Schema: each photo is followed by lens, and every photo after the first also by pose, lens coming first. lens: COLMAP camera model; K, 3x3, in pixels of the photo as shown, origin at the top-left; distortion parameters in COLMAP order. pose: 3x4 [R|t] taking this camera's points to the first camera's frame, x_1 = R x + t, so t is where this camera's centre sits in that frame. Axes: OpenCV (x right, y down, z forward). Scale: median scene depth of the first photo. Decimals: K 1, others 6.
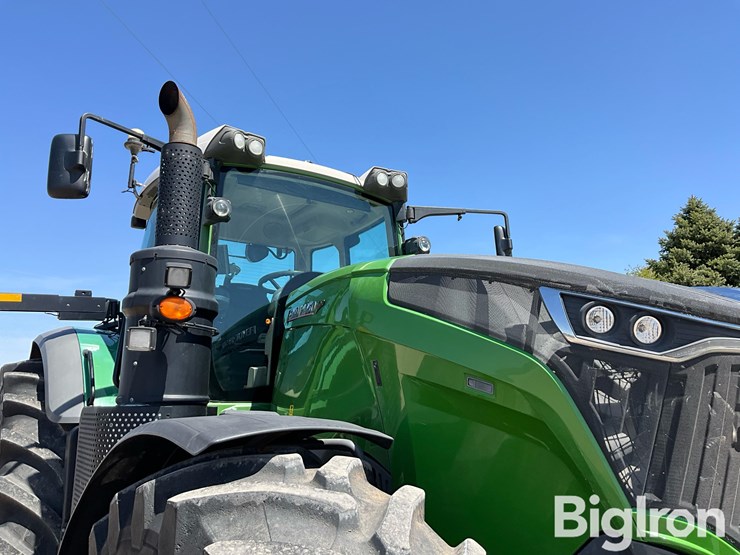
lens RADIAL K [[610.9, 0, 367.3], [0, 610.9, 281.1], [0, 0, 1]] dist [0.093432, -0.158560]
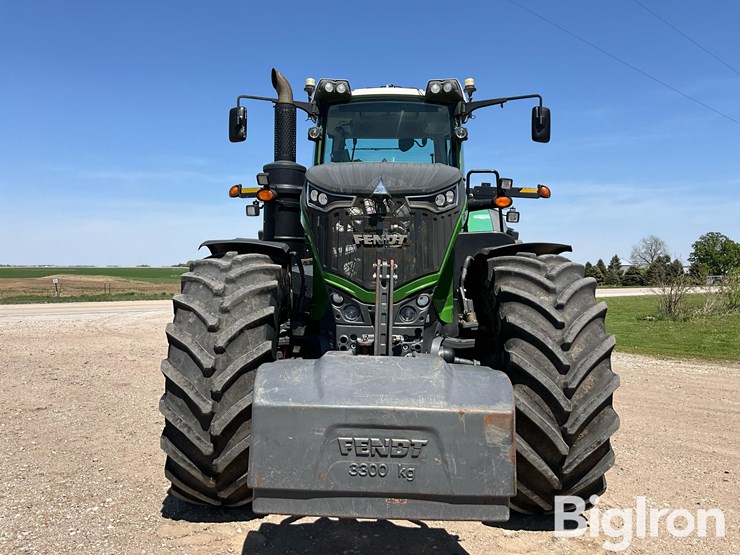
lens RADIAL K [[610.9, 0, 367.3], [0, 610.9, 281.1], [0, 0, 1]] dist [0.093432, -0.158560]
pose [[0.811472, 0.021957, -0.583979, 0.836986], [0.107125, 0.976772, 0.185582, -0.013683], [0.574489, -0.213153, 0.790271, -0.355857]]
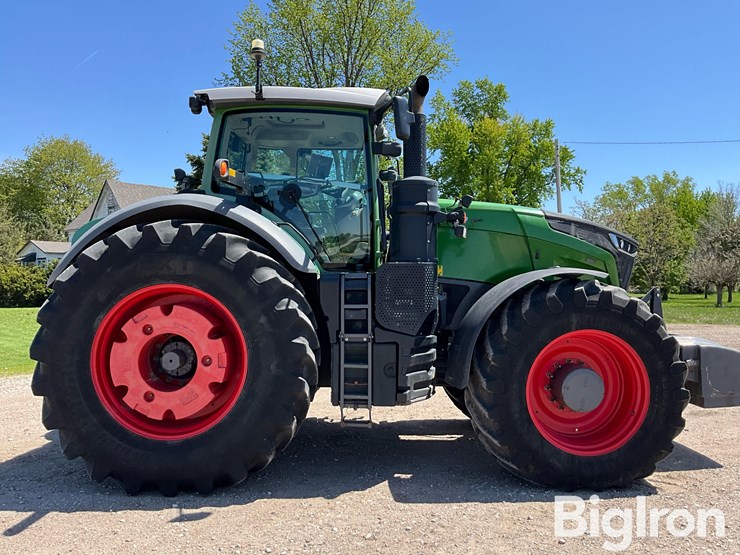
lens RADIAL K [[610.9, 0, 367.3], [0, 610.9, 281.1], [0, 0, 1]] dist [0.093432, -0.158560]
pose [[0.550767, 0.005462, 0.834641, -1.525620], [-0.176081, 0.978234, 0.109792, 0.058669], [-0.815874, -0.207434, 0.539741, 0.081269]]
